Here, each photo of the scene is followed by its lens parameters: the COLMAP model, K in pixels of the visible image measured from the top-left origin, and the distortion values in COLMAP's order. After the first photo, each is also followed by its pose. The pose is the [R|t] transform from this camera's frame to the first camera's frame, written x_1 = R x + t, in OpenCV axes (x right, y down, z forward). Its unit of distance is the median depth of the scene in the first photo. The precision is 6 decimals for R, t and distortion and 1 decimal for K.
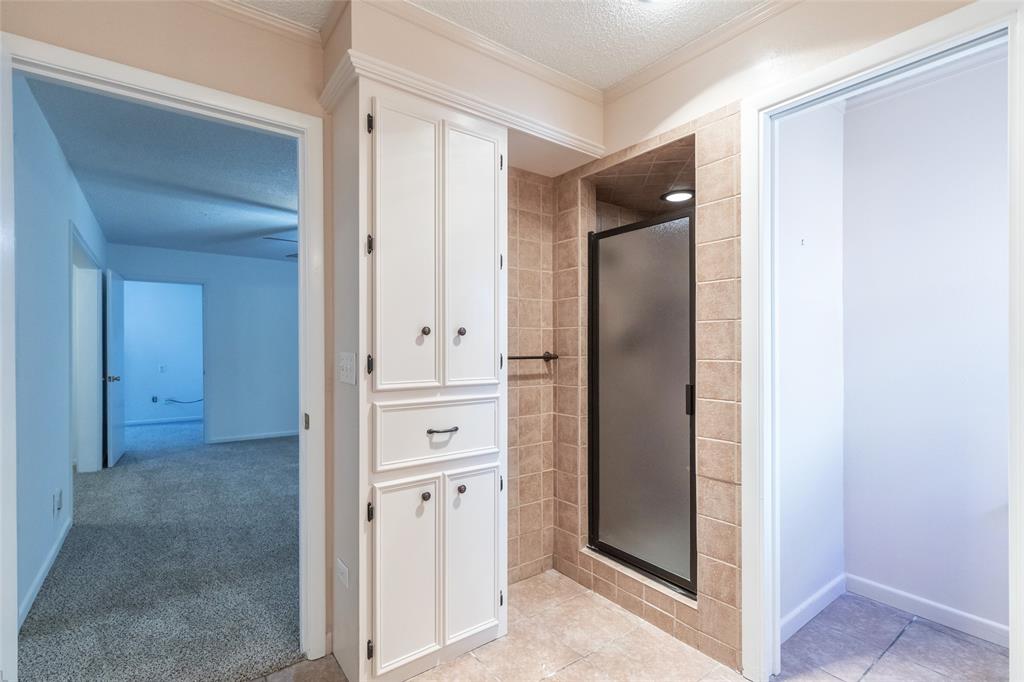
lens RADIAL K [[470.9, 0, 508.7], [0, 470.9, 346.5], [0, 0, 1]] dist [0.007713, -0.002186]
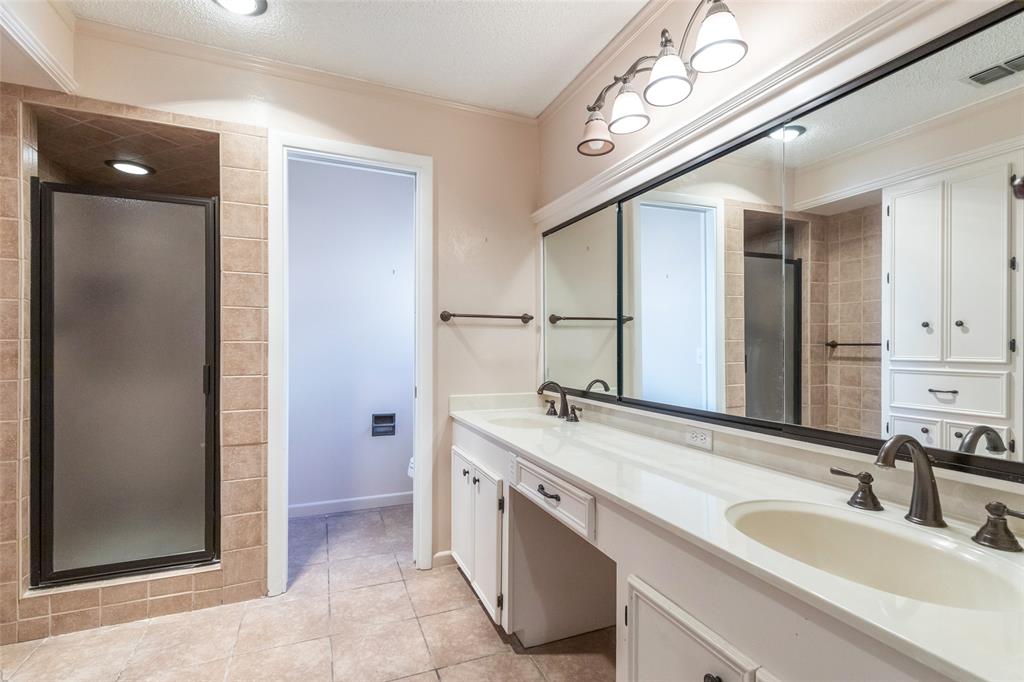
lens RADIAL K [[470.9, 0, 503.6], [0, 470.9, 343.9], [0, 0, 1]] dist [0.007713, -0.002186]
pose [[0.253729, 0.005893, 0.967257, -0.499702], [-0.006042, 0.999972, -0.004508, 0.035484], [-0.967256, -0.004701, 0.253758, 0.088832]]
